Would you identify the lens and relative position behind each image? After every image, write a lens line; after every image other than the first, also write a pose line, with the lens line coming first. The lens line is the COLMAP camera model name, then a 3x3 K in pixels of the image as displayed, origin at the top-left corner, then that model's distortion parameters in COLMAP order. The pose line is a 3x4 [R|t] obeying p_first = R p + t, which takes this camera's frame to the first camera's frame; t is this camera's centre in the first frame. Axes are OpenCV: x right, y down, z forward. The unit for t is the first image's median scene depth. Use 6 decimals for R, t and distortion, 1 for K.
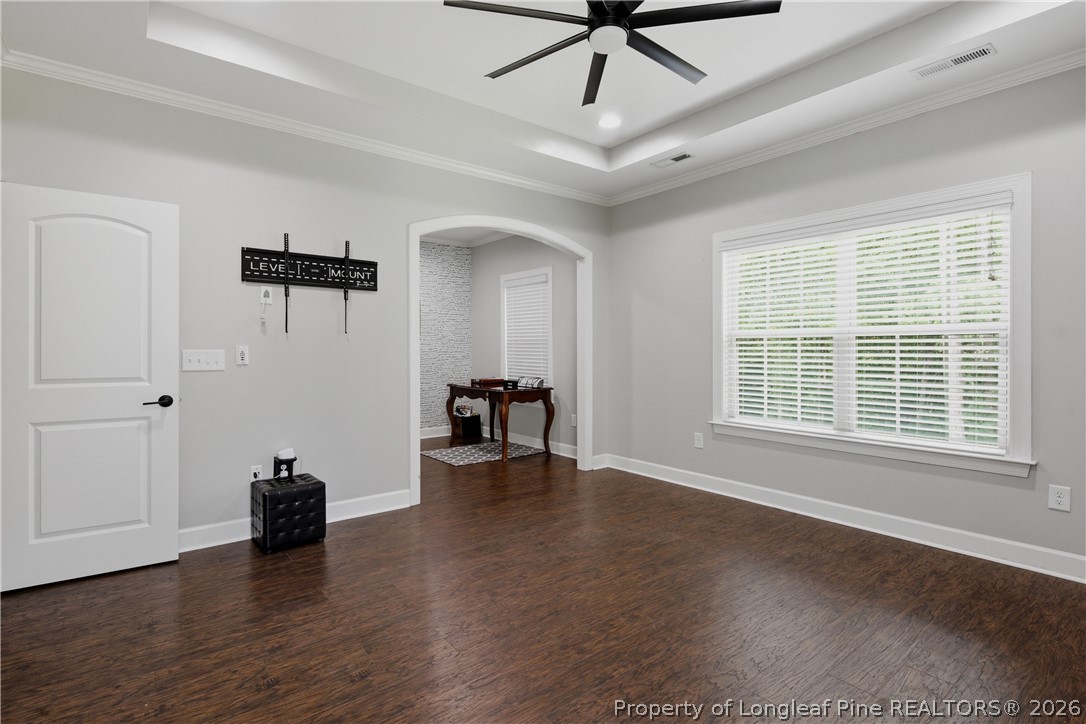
lens RADIAL K [[524.1, 0, 539.8], [0, 524.1, 352.2], [0, 0, 1]] dist [0.000472, -0.001754]
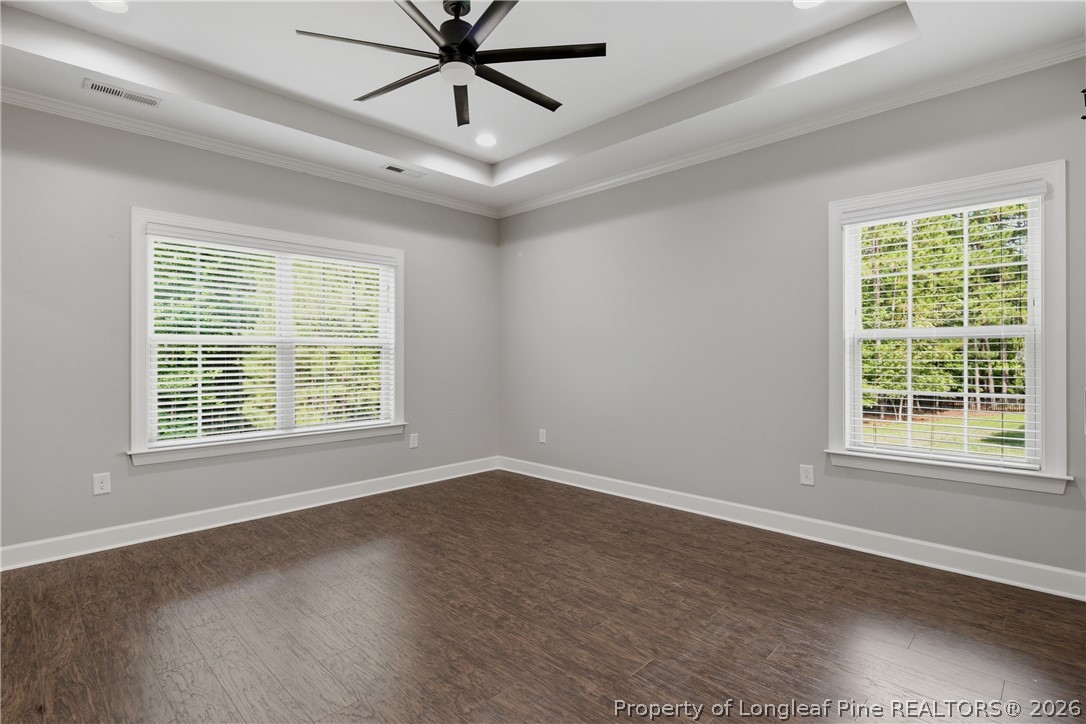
lens RADIAL K [[524.1, 0, 541.6], [0, 524.1, 365.5], [0, 0, 1]] dist [0.000472, -0.001754]
pose [[-0.135958, -0.016140, 0.990583, -0.761785], [0.010178, 0.999792, 0.017687, -0.001456], [-0.990662, 0.012487, -0.135766, 0.770274]]
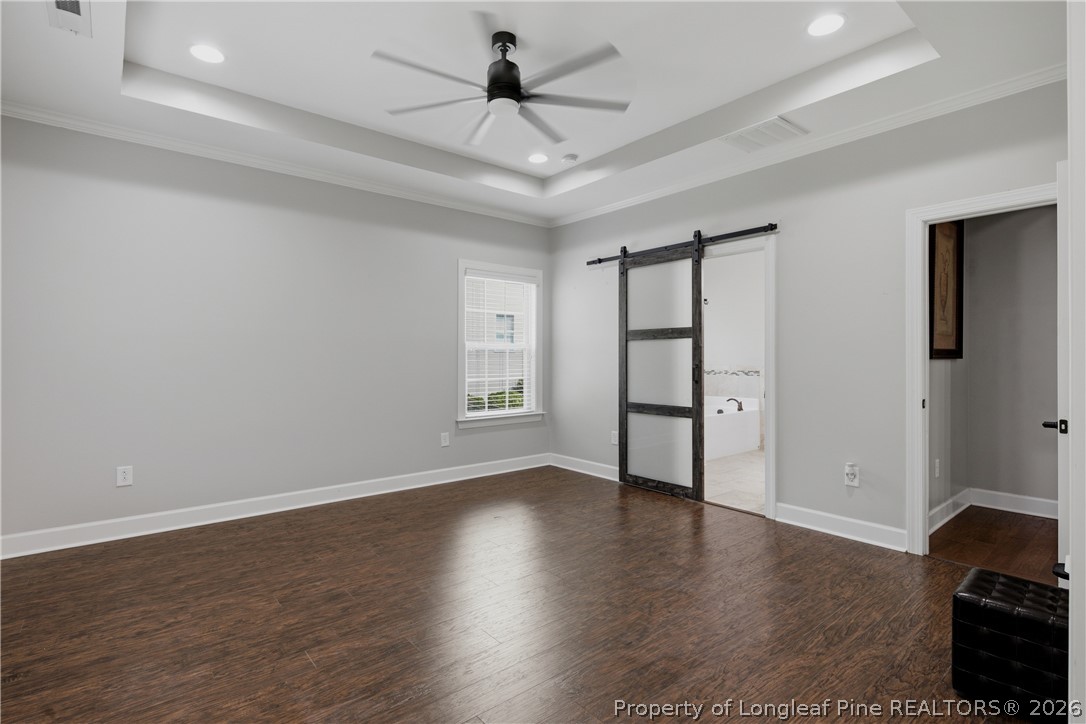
lens RADIAL K [[524.1, 0, 540.7], [0, 524.1, 356.9], [0, 0, 1]] dist [0.000472, -0.001754]
pose [[-0.999505, 0.002495, -0.031376, 0.064153], [0.002266, 0.999970, 0.007352, -0.013015], [0.031393, 0.007277, -0.999481, 1.765864]]
